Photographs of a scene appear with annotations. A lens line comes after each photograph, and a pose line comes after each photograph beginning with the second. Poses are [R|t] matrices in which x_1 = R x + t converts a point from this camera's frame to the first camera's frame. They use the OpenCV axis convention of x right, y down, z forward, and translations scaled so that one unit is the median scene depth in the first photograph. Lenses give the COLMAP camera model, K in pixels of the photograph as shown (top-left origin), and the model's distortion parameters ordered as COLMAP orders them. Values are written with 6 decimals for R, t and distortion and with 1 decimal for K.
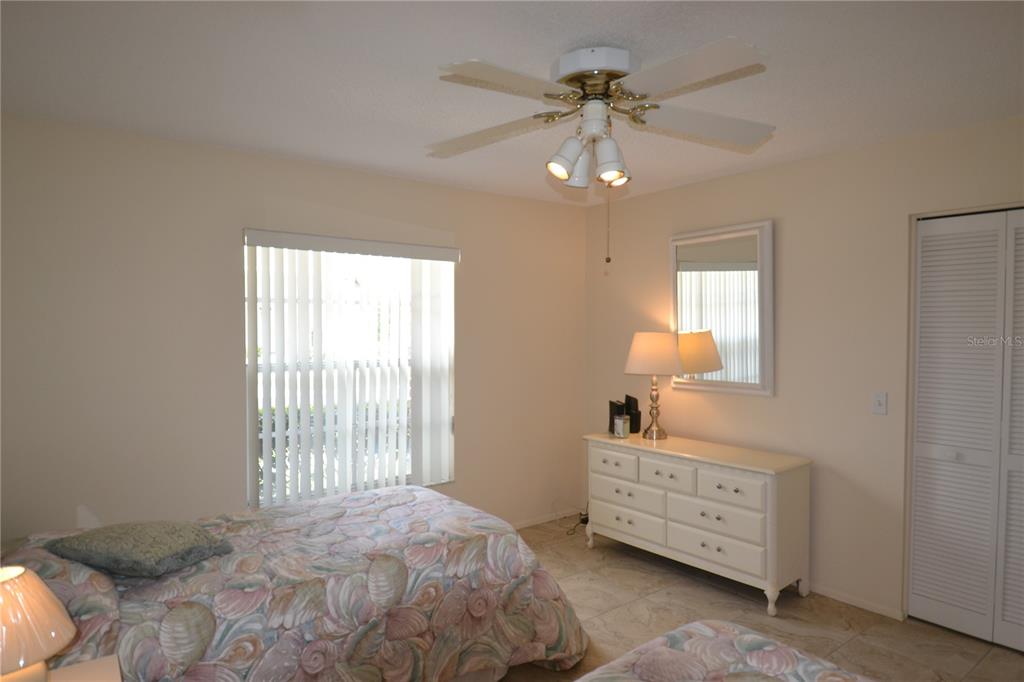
lens RADIAL K [[612.7, 0, 508.8], [0, 612.7, 337.9], [0, 0, 1]] dist [0.033797, -0.044021]
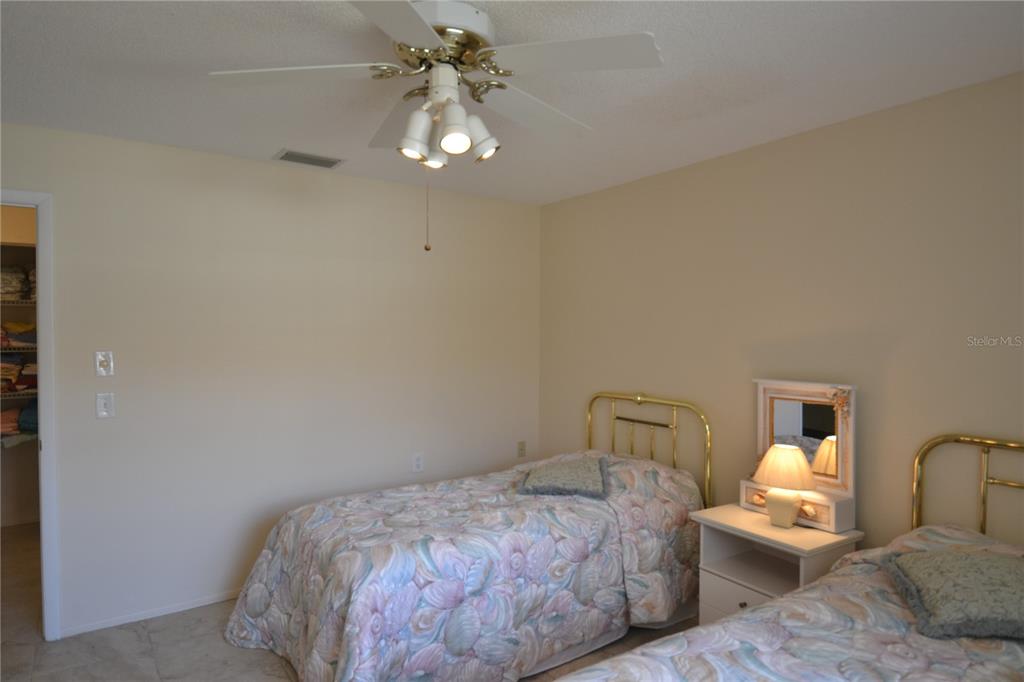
lens RADIAL K [[612.7, 0, 513.2], [0, 612.7, 340.2], [0, 0, 1]] dist [0.033797, -0.044021]
pose [[-0.998746, -0.005840, 0.049716, -0.007529], [-0.004102, 0.999379, 0.034994, -0.017041], [-0.049889, 0.034746, -0.998150, 1.487611]]
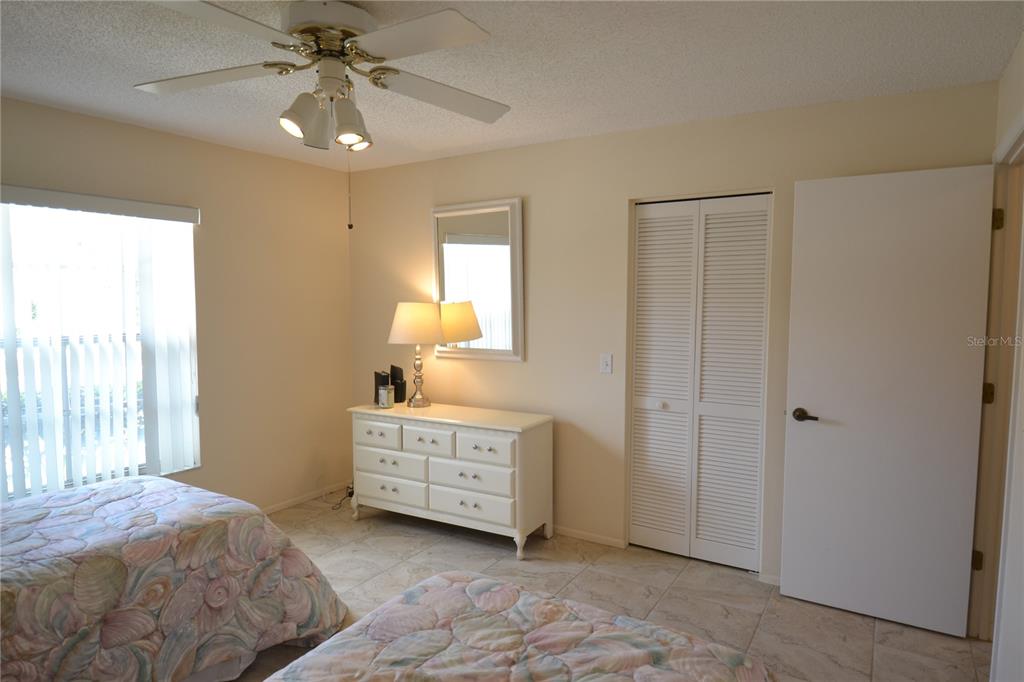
lens RADIAL K [[612.7, 0, 508.8], [0, 612.7, 339.8], [0, 0, 1]] dist [0.033797, -0.044021]
pose [[0.938881, -0.021729, 0.343555, 0.046502], [0.005081, 0.998772, 0.049285, 0.004647], [-0.344204, -0.044528, 0.937838, -0.007830]]
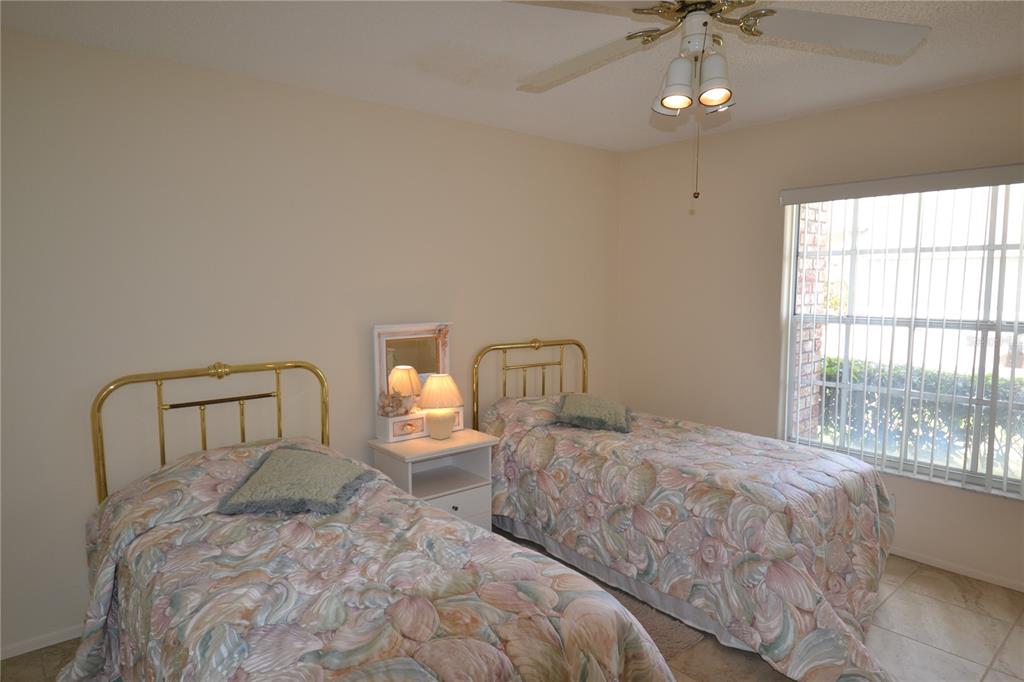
lens RADIAL K [[612.7, 0, 512.4], [0, 612.7, 340.7], [0, 0, 1]] dist [0.033797, -0.044021]
pose [[0.062297, 0.092481, -0.993764, 0.815544], [-0.024633, 0.995537, 0.091102, 0.004289], [0.997754, 0.018804, 0.064298, 0.546262]]
